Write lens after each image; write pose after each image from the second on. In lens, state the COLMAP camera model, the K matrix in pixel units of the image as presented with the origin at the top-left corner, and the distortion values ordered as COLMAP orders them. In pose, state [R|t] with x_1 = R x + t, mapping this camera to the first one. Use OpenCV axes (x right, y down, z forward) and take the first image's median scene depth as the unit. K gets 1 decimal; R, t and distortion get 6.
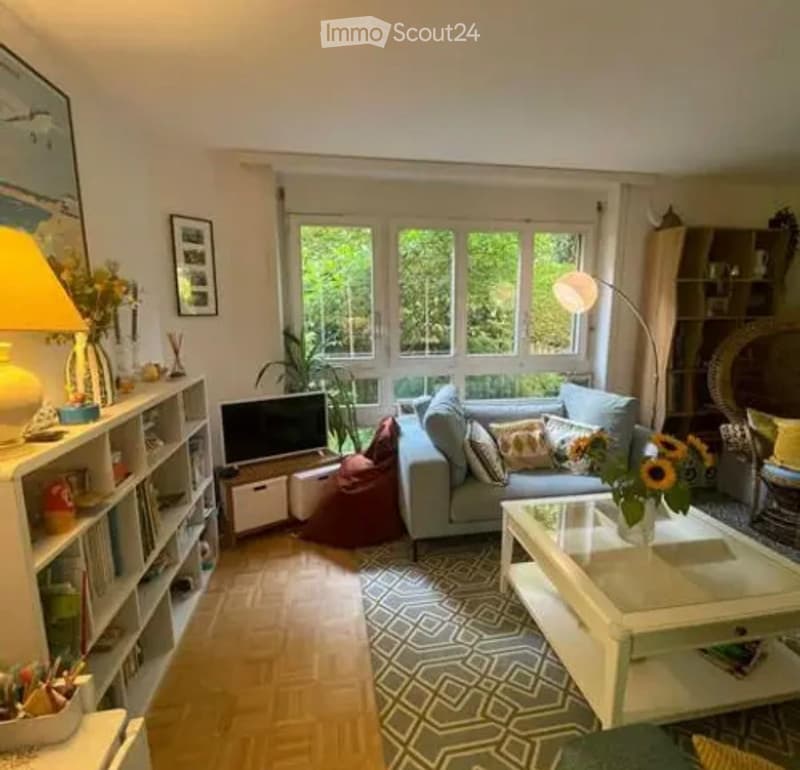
lens RADIAL K [[434.1, 0, 402.3], [0, 434.1, 385.8], [0, 0, 1]] dist [-0.000750, -0.001657]
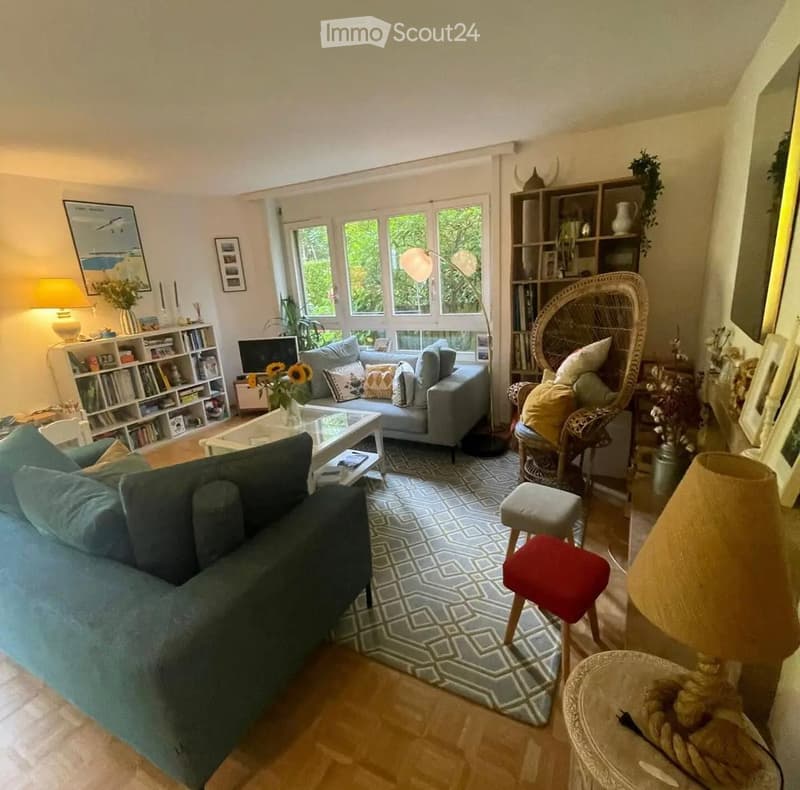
lens RADIAL K [[439.9, 0, 400.1], [0, 439.9, 394.3], [0, 0, 1]] dist [-0.003691, 0.000485]
pose [[0.788288, 0.119569, -0.603577, 1.221012], [-0.048307, 0.989936, 0.133016, -0.011987], [0.613407, -0.075698, 0.786131, -0.061581]]
